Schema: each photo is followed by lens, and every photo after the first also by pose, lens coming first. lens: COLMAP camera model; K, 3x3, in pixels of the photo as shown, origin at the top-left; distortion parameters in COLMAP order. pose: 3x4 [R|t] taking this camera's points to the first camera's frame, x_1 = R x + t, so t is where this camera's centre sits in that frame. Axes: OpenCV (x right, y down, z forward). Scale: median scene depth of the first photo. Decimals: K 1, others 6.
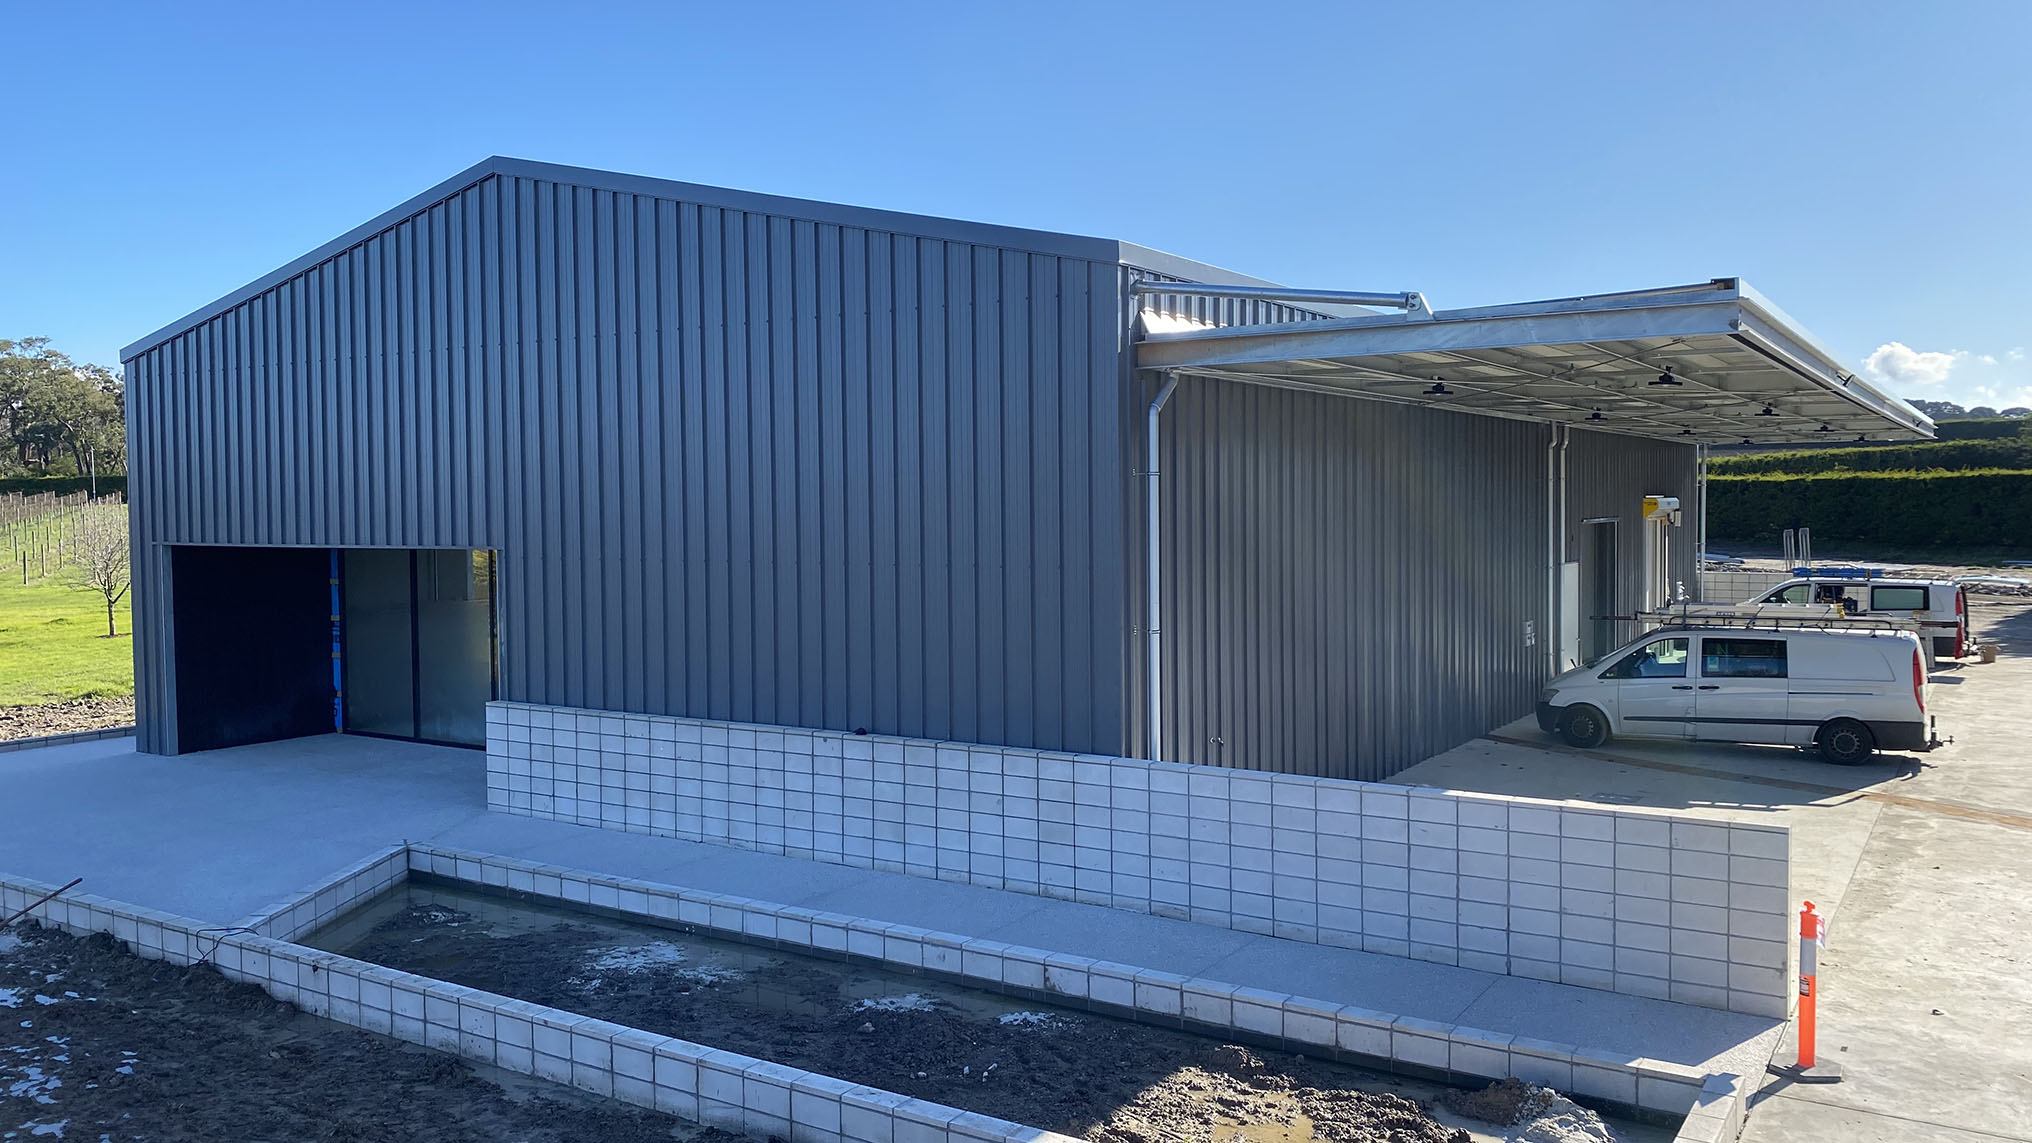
lens RADIAL K [[1529.0, 0, 1016.8], [0, 1529.0, 548.6], [0, 0, 1]] dist [0.019881, -0.009413]
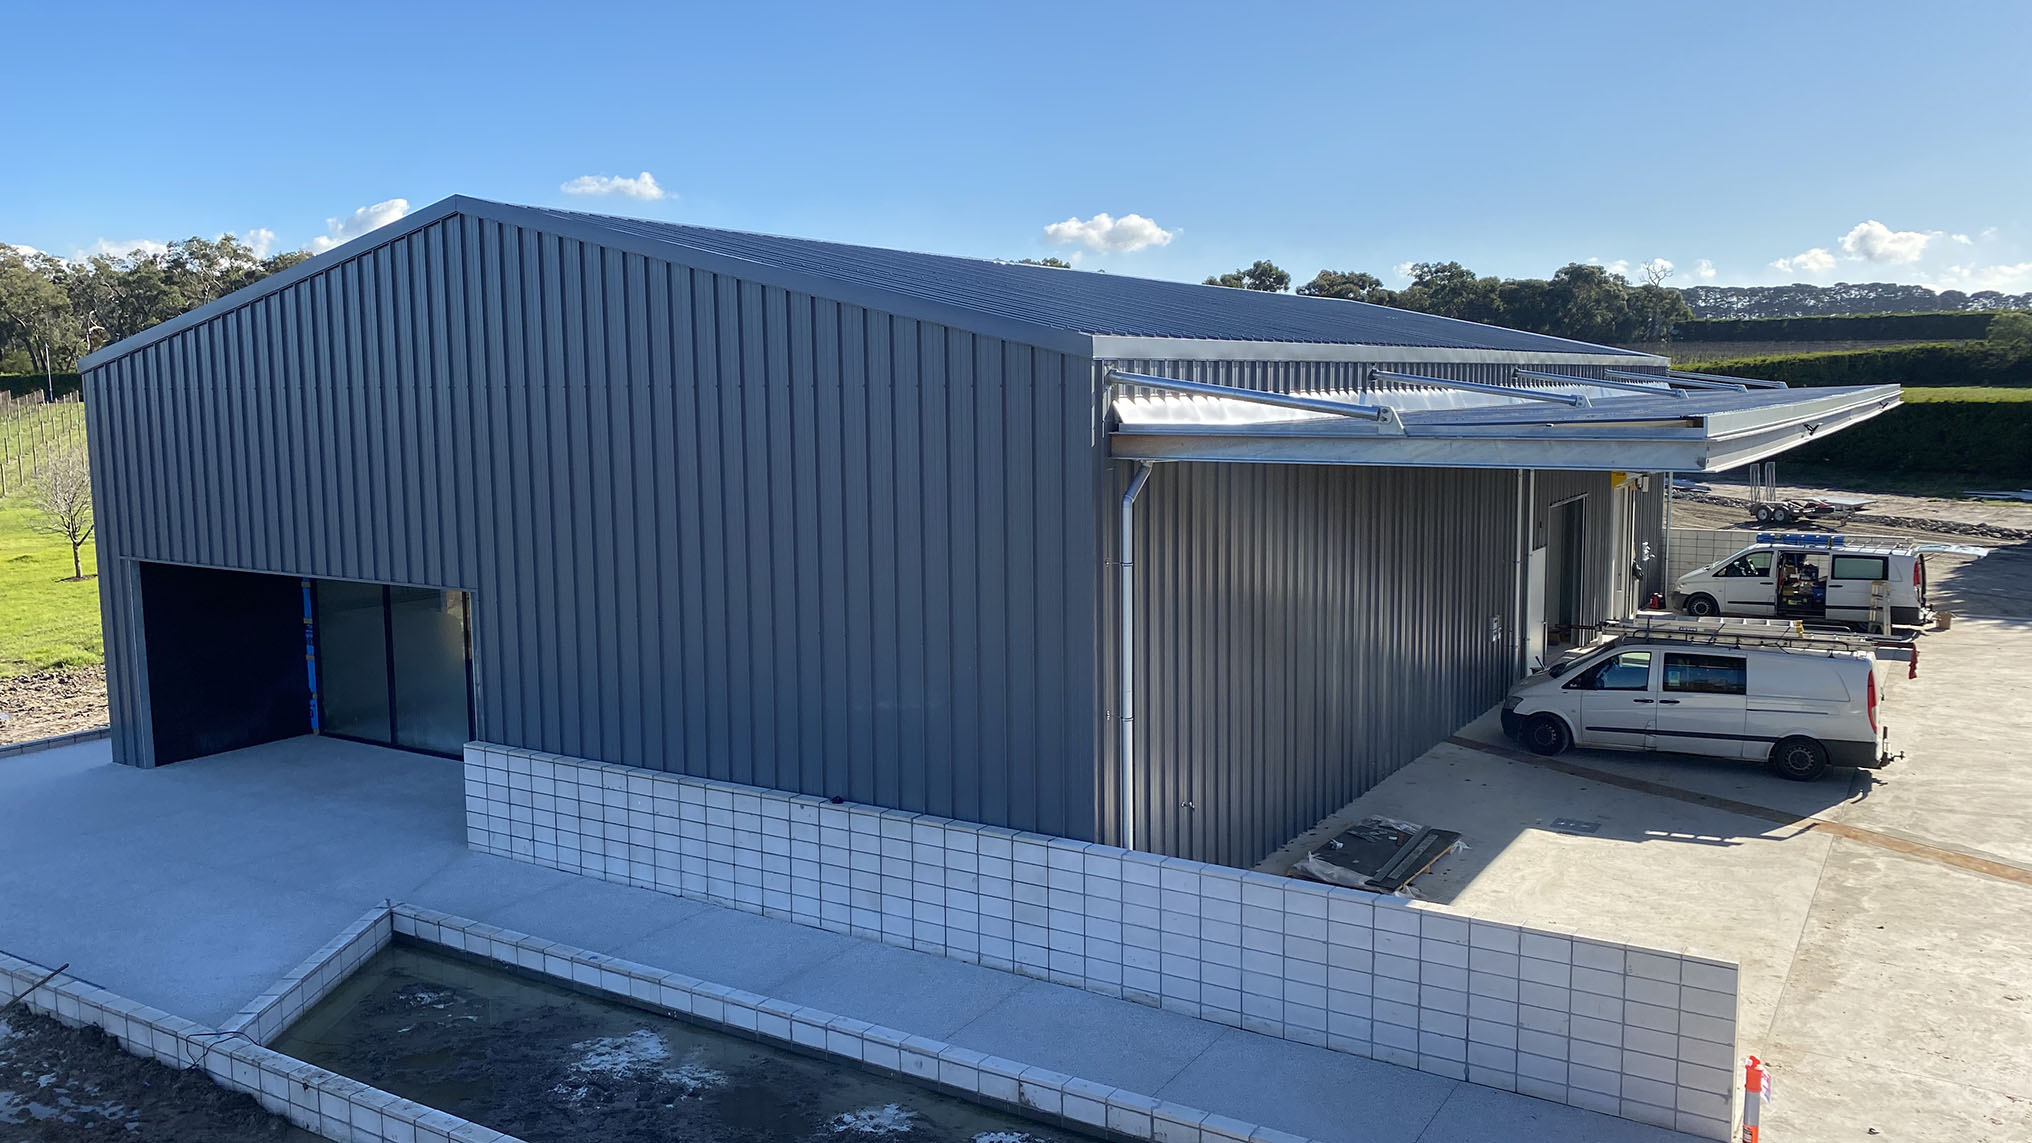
lens RADIAL K [[1529.0, 0, 1016.8], [0, 1529.0, 548.6], [0, 0, 1]] dist [0.019881, -0.009413]
pose [[0.999835, -0.002455, 0.018022, -0.000938], [0.001105, 0.997219, 0.074523, -0.121172], [-0.018155, -0.074491, 0.997056, -0.001377]]
